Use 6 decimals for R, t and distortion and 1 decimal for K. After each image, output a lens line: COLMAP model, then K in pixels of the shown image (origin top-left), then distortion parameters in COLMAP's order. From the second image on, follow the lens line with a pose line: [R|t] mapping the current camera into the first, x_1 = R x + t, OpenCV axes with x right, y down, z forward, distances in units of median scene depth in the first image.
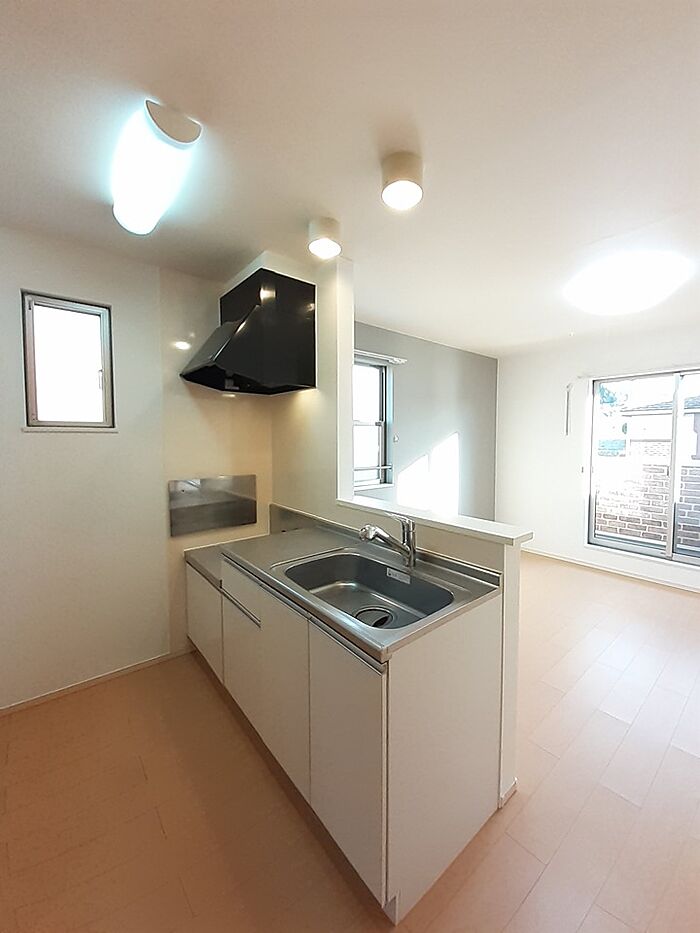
lens RADIAL K [[375.7, 0, 347.0], [0, 375.7, 461.7], [0, 0, 1]] dist [-0.001319, -0.000800]
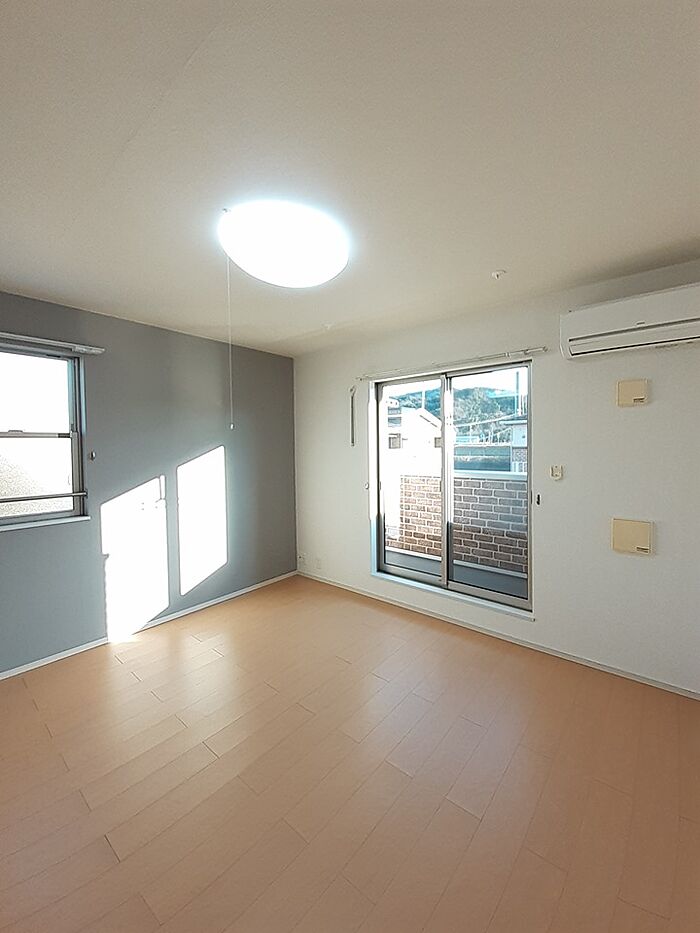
lens RADIAL K [[375.7, 0, 358.3], [0, 375.7, 461.4], [0, 0, 1]] dist [-0.001319, -0.000800]
pose [[0.981422, -0.020977, 0.190712, 0.399628], [0.025900, 0.999392, -0.023356, -0.014093], [-0.190106, 0.027861, 0.981368, 0.140866]]
